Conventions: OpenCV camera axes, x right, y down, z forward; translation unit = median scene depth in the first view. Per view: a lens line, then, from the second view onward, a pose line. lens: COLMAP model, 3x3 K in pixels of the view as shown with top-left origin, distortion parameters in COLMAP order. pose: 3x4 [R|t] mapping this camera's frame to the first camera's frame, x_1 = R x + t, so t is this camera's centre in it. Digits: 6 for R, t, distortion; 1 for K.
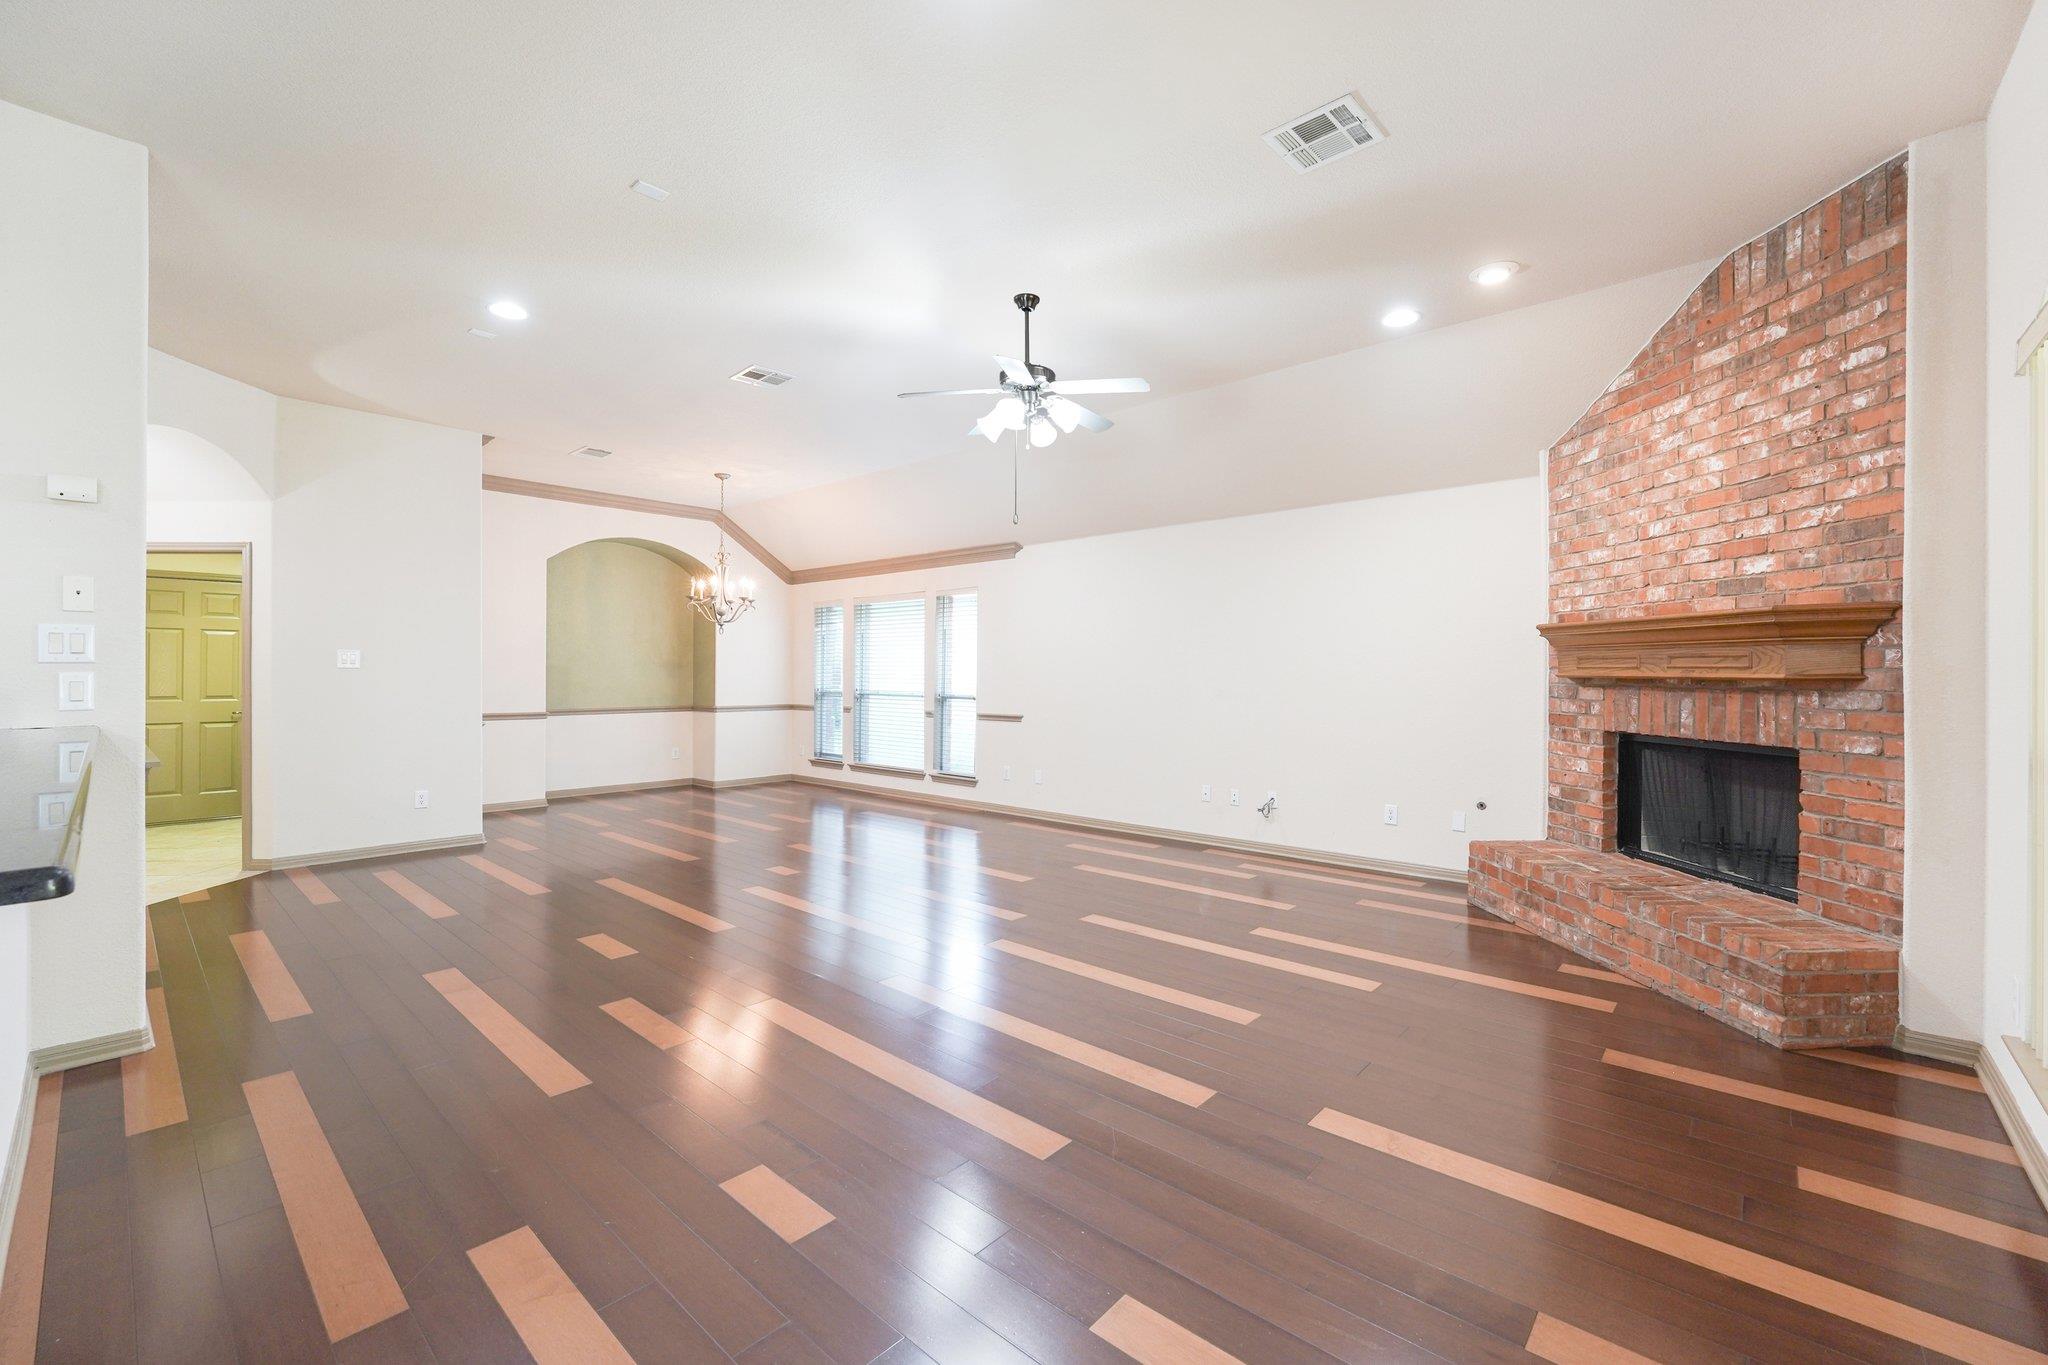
lens RADIAL K [[851.1, 0, 1021.8], [0, 851.1, 671.4], [0, 0, 1]] dist [-0.013295, 0.000846]
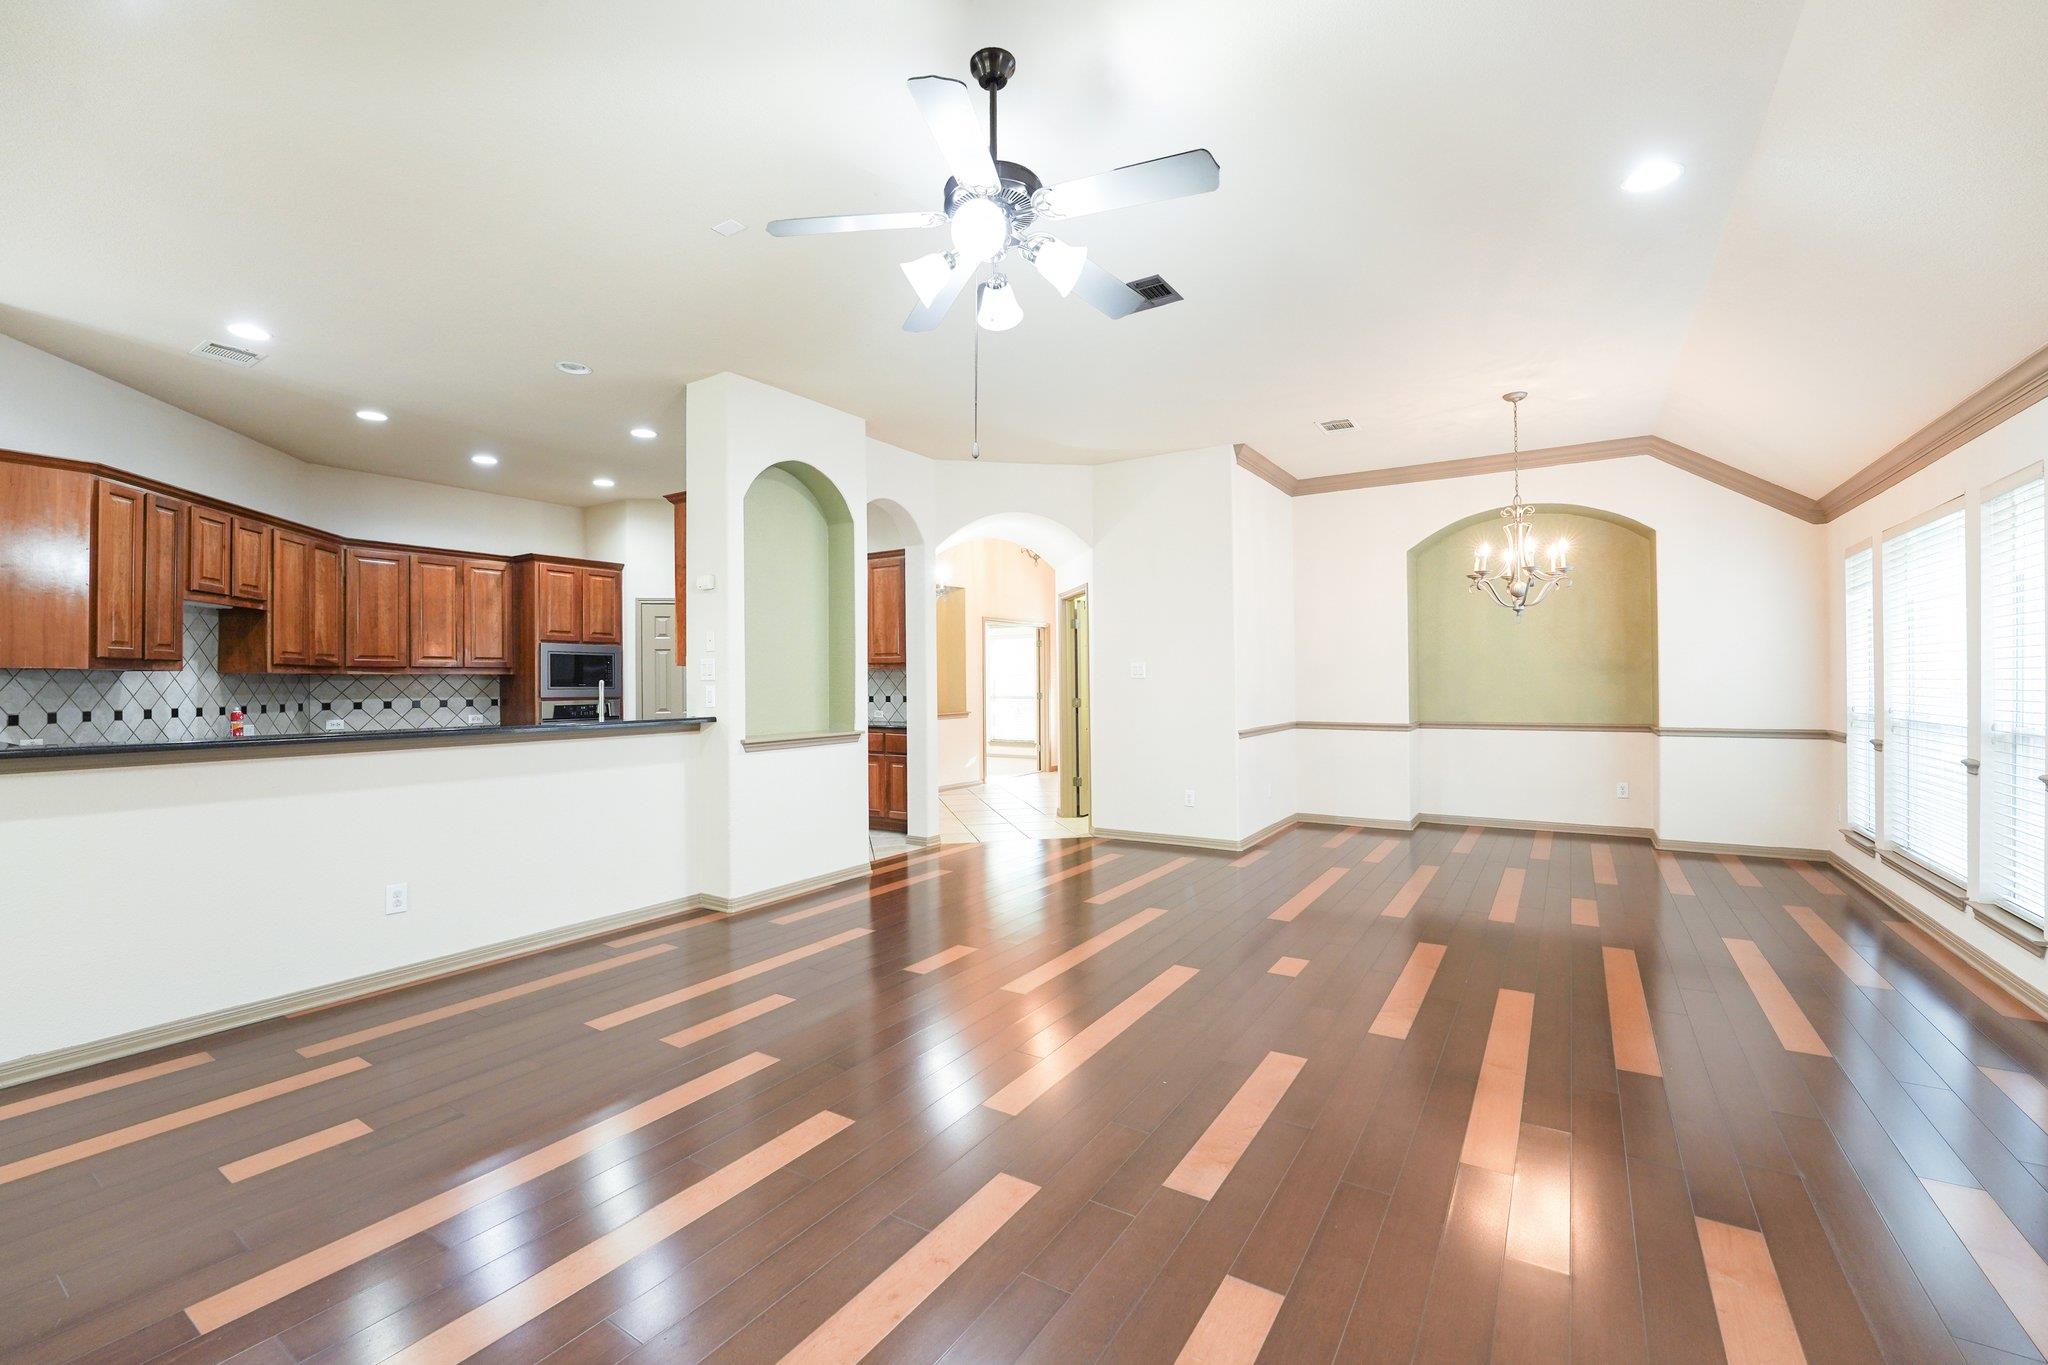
lens RADIAL K [[853.1, 0, 1021.1], [0, 853.1, 679.2], [0, 0, 1]] dist [-0.025436, 0.000700]
pose [[0.163919, -0.005389, -0.986459, 0.538313], [0.011265, 0.999930, -0.003590, -0.000278], [0.986410, -0.010524, 0.163968, 0.978882]]
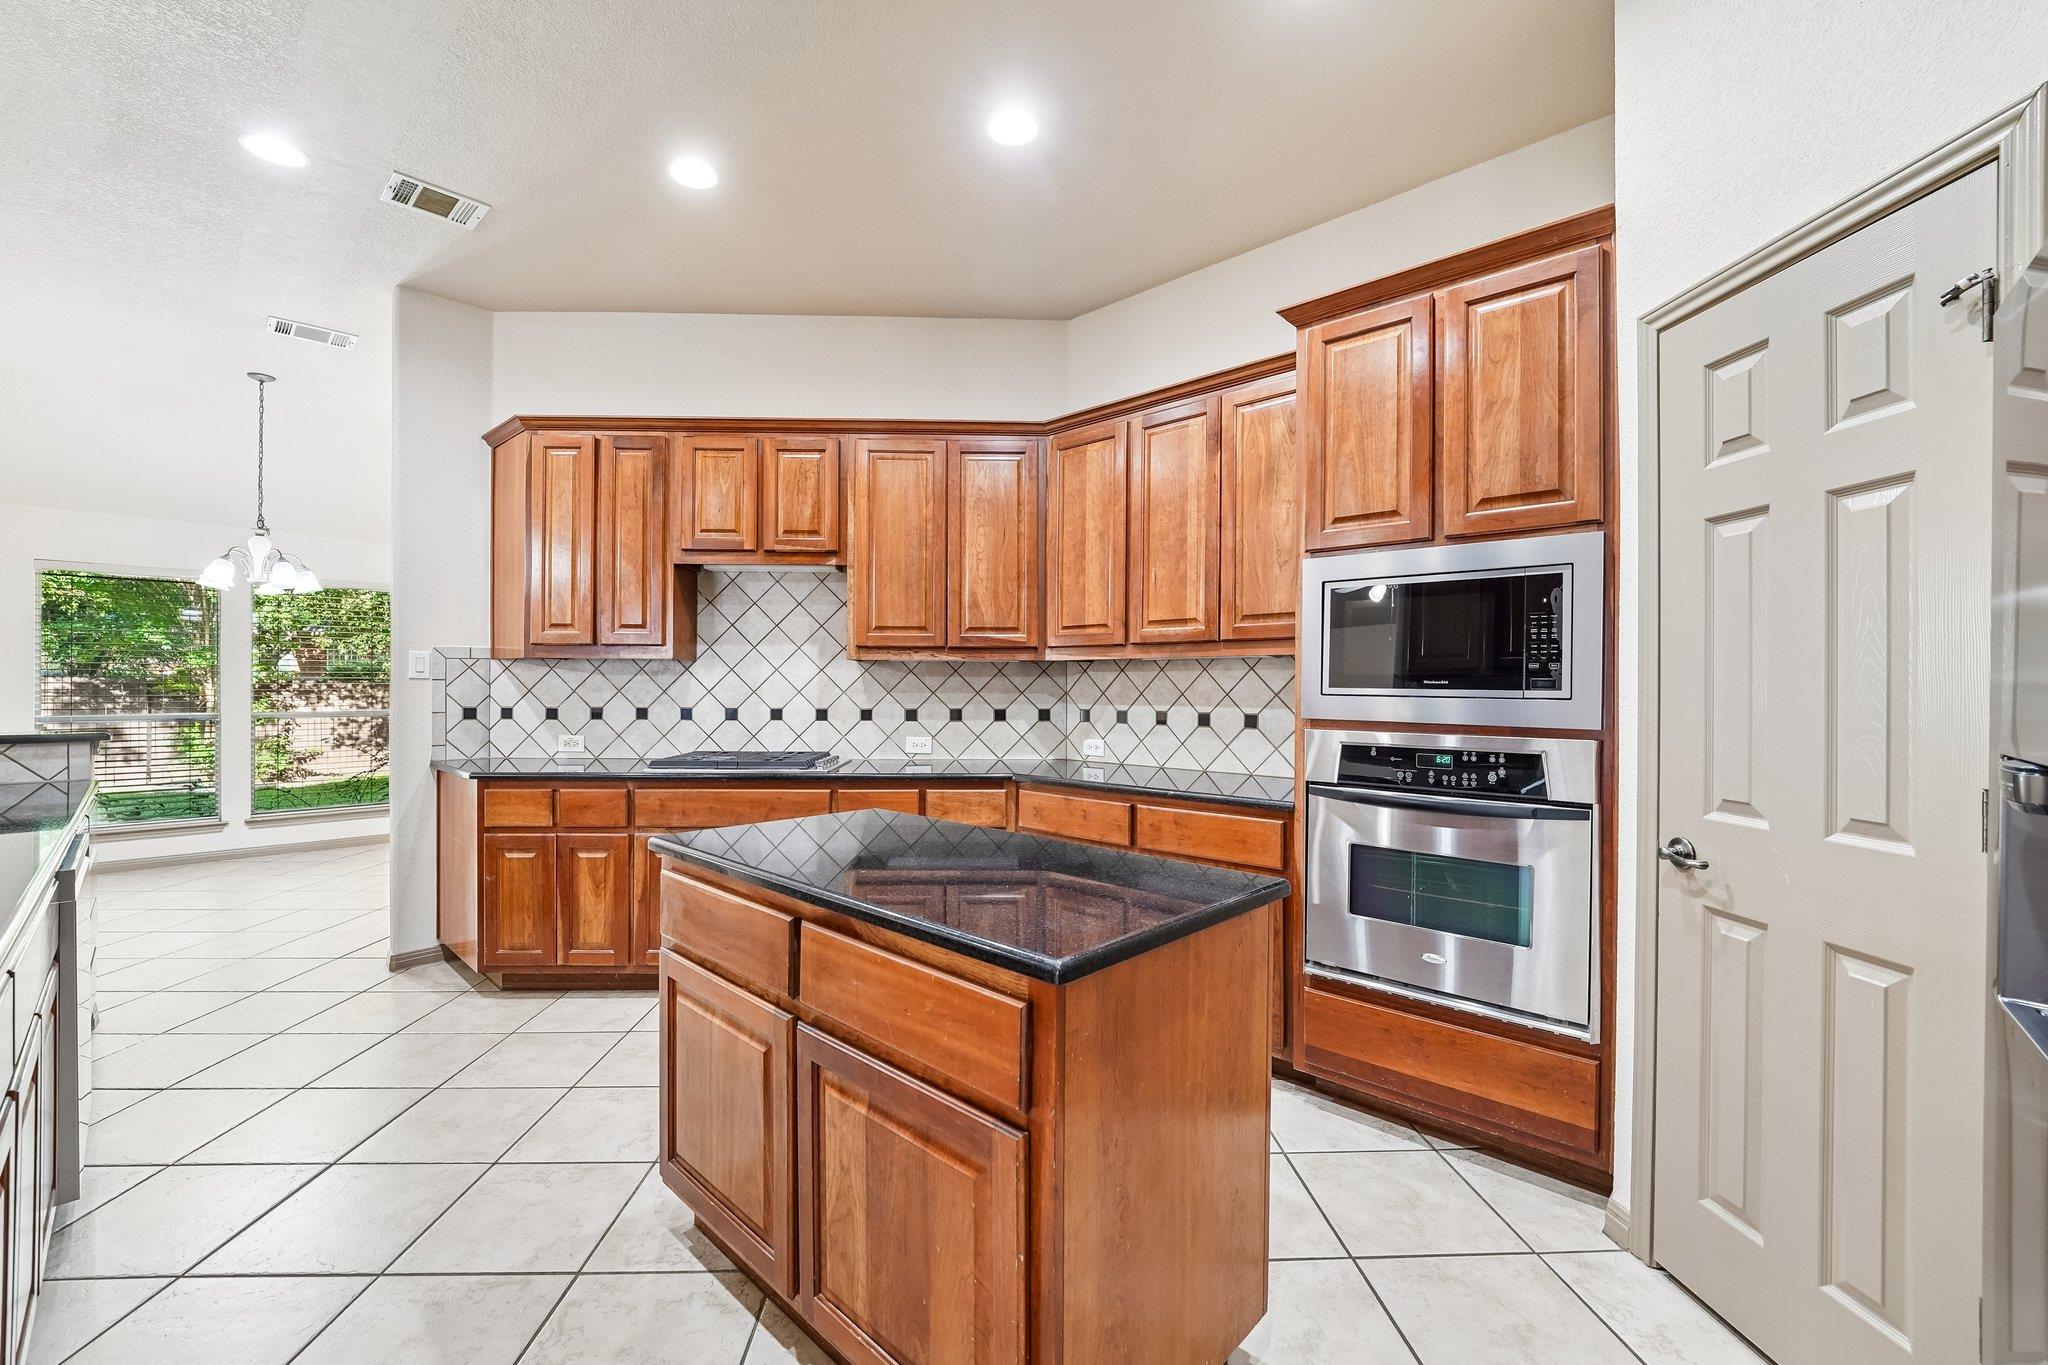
lens RADIAL K [[833.9, 0, 1015.1], [0, 833.9, 684.7], [0, 0, 1]] dist [-0.028701, 0.002912]
pose [[-0.999810, -0.004854, 0.018858, -1.379352], [-0.004926, 0.999981, -0.003760, -0.000125], [-0.018839, -0.003852, -0.999815, 0.869802]]
